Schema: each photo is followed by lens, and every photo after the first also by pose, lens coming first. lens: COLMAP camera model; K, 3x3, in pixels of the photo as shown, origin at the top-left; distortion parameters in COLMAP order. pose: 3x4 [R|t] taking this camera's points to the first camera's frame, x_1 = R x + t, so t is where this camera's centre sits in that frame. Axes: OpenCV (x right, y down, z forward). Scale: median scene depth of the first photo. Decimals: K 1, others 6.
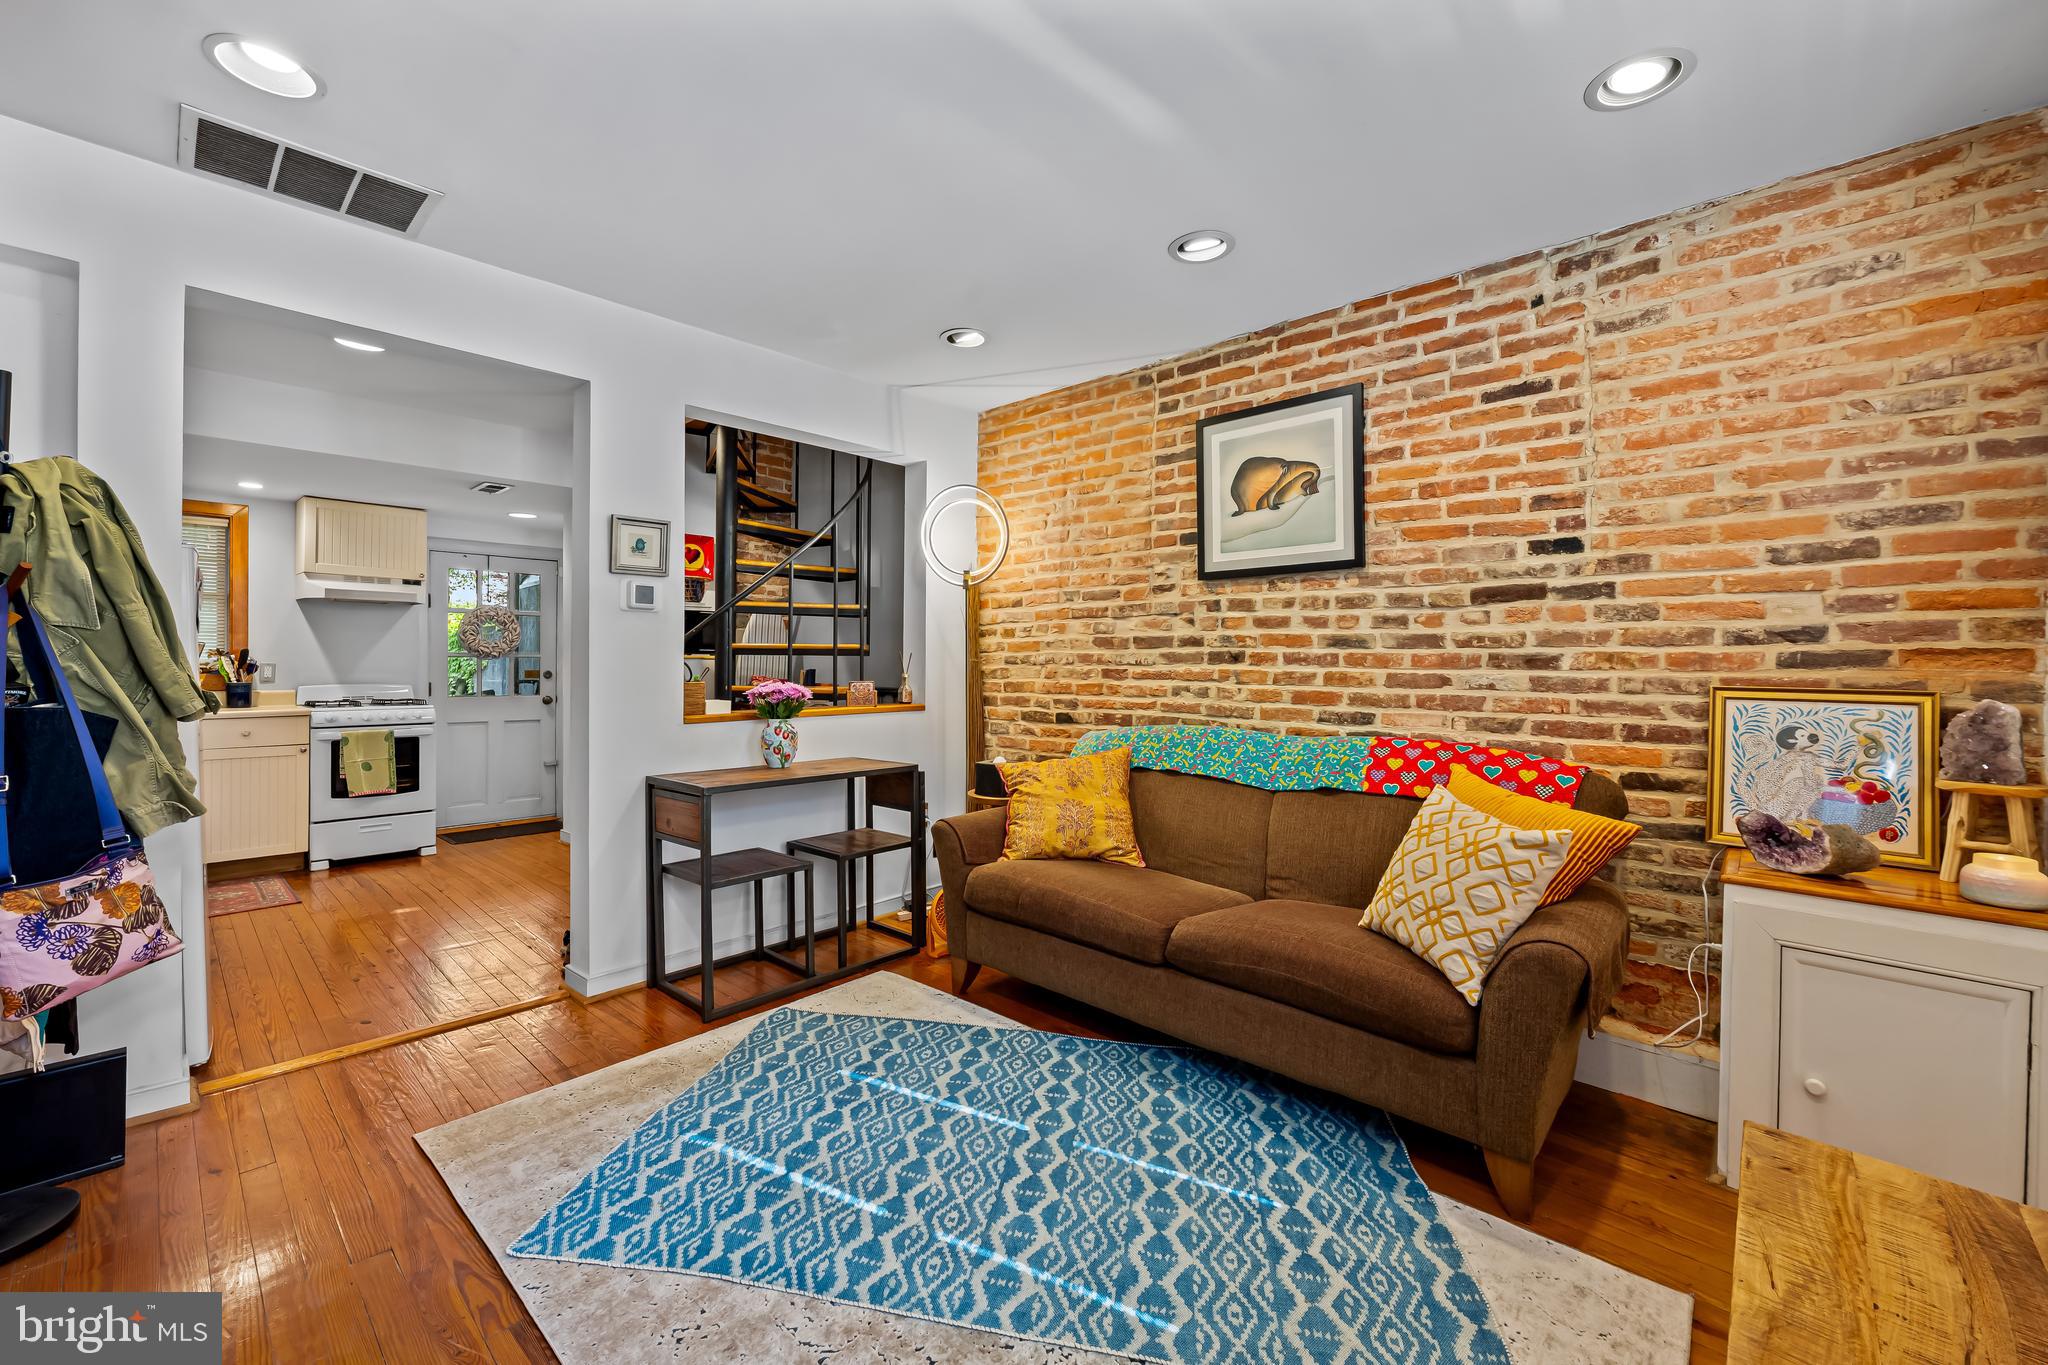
lens RADIAL K [[824.1, 0, 1022.7], [0, 824.1, 670.3], [0, 0, 1]] dist [-0.002157, -0.000181]
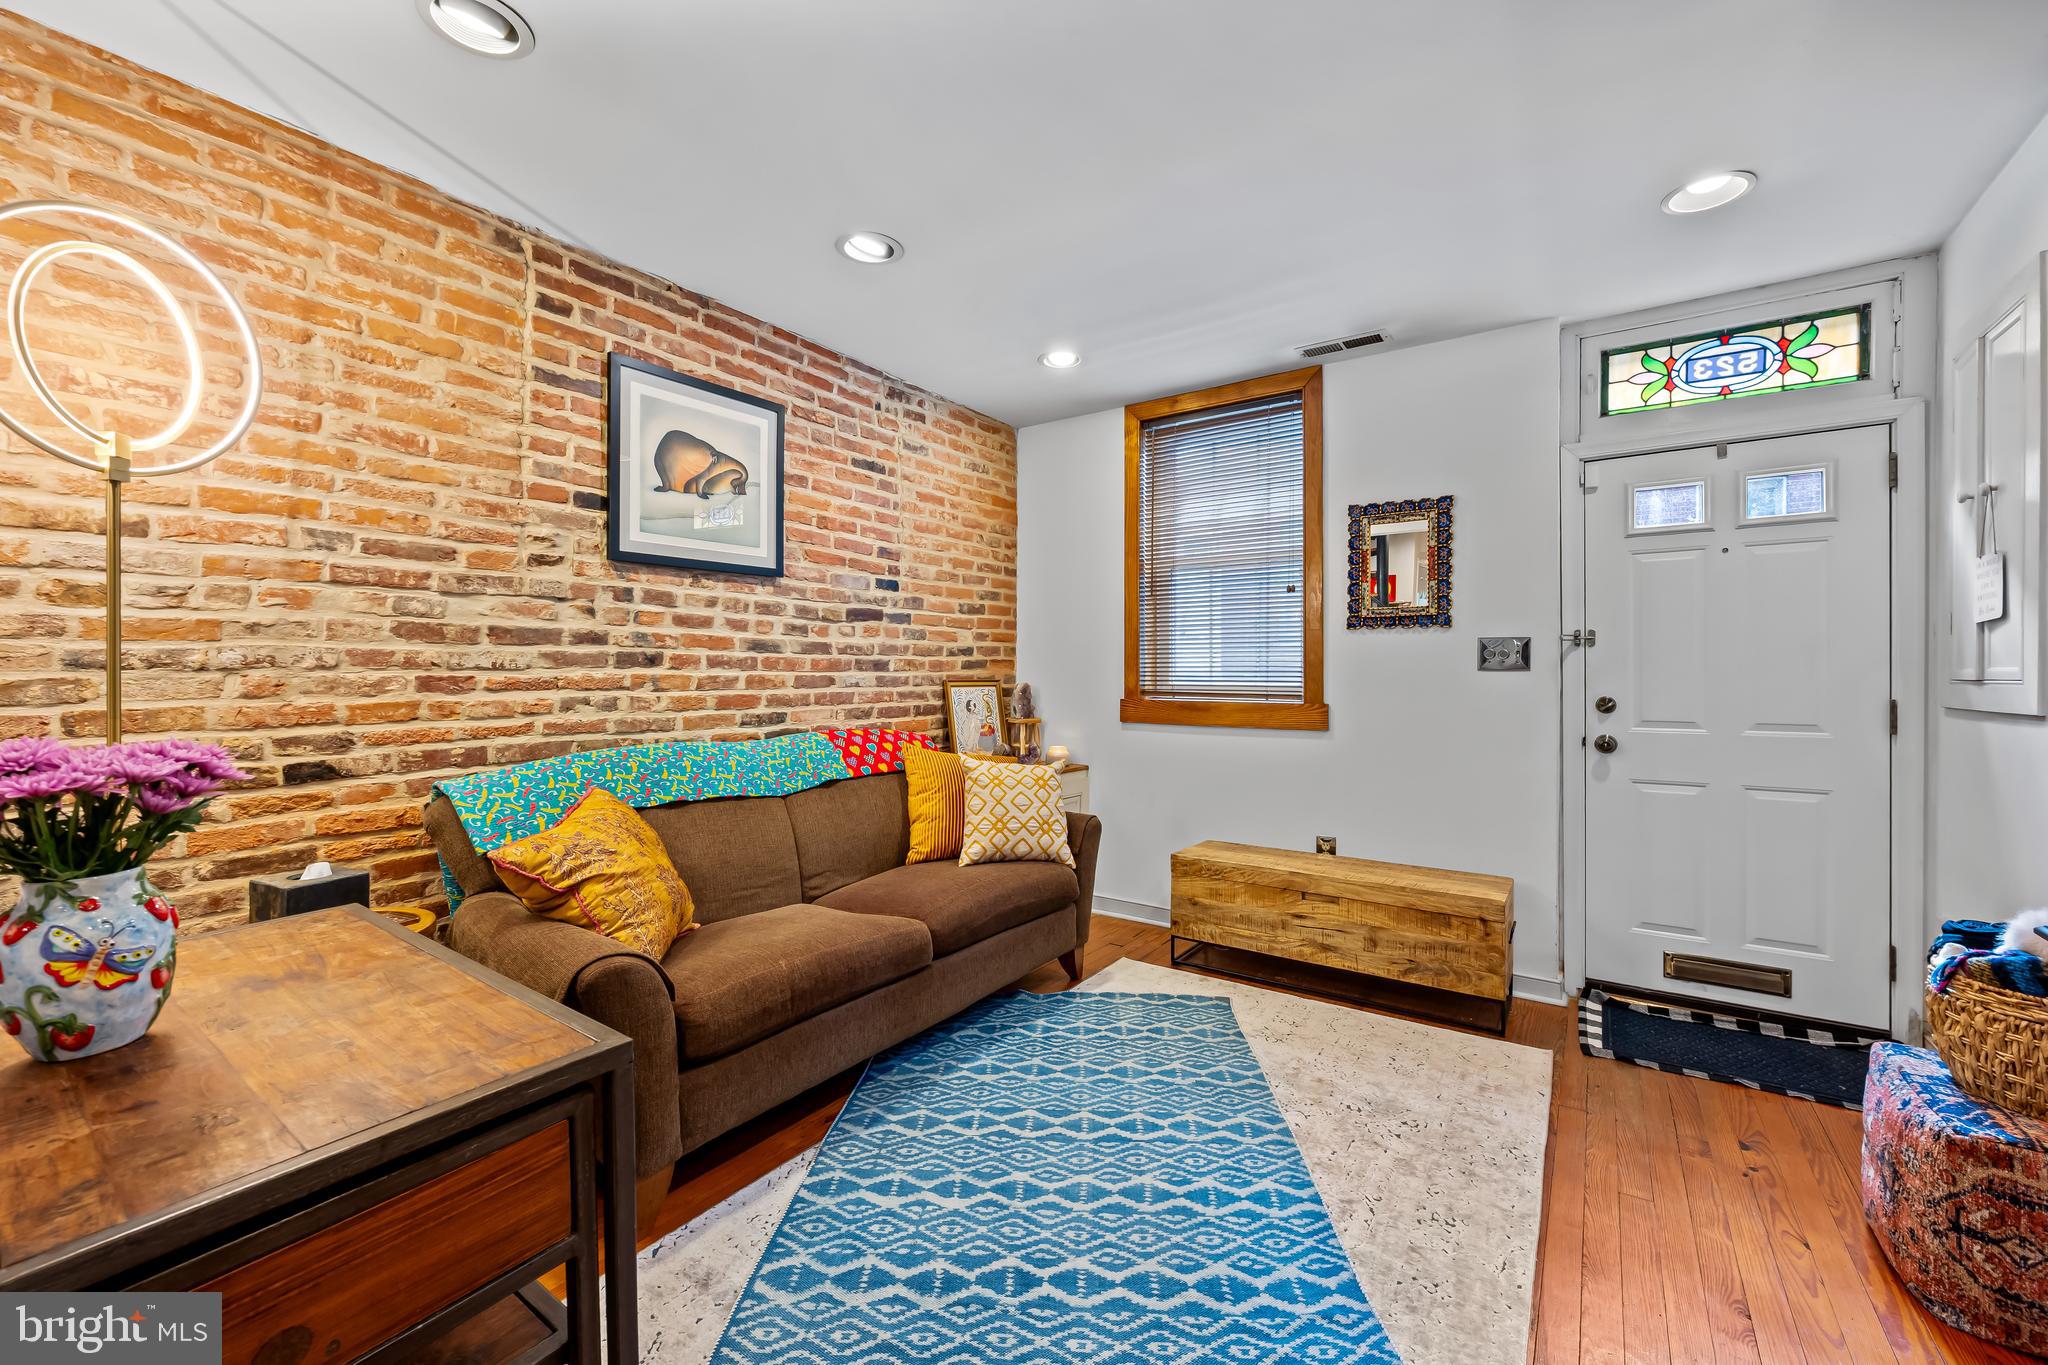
lens RADIAL K [[820.7, 0, 1024.0], [0, 820.7, 682.5], [0, 0, 1]] dist [-0.001962, -0.000111]
pose [[-0.134635, -0.021607, 0.990660, -0.688356], [0.006166, 0.999725, 0.022642, -0.010182], [-0.990876, 0.009157, -0.134465, 0.821763]]
